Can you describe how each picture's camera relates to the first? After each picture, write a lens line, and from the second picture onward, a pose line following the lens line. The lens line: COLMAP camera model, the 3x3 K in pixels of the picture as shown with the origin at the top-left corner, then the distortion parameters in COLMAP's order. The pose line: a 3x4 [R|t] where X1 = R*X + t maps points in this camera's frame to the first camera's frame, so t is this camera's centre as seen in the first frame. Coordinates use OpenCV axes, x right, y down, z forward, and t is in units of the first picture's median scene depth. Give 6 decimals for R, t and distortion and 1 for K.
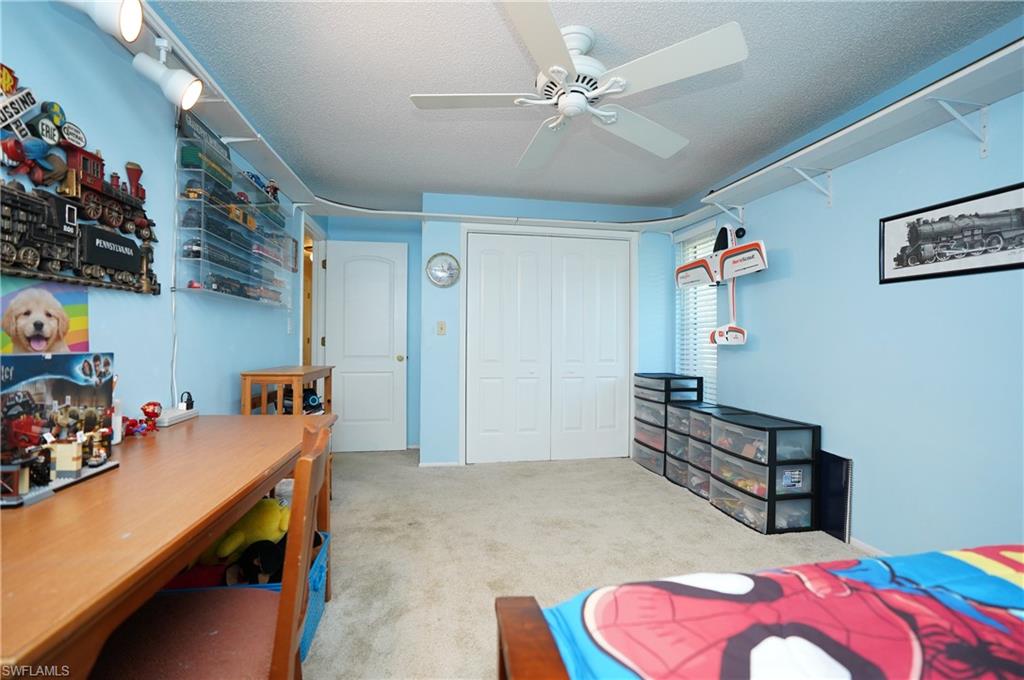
lens RADIAL K [[475.0, 0, 514.4], [0, 475.0, 337.0], [0, 0, 1]] dist [-0.068848, 0.027882]
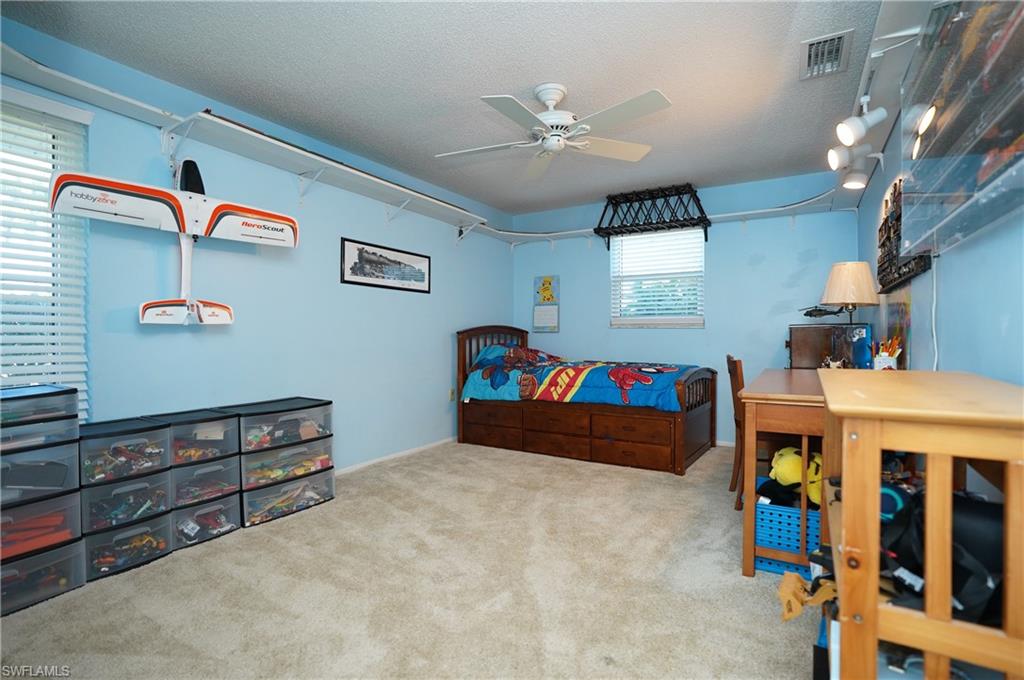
lens RADIAL K [[475.0, 0, 514.4], [0, 475.0, 337.0], [0, 0, 1]] dist [-0.068848, 0.027882]
pose [[-0.742544, -0.005519, 0.669775, -0.580520], [-0.006863, 0.999976, 0.000631, 0.047927], [-0.669762, -0.004128, -0.742564, 1.737538]]
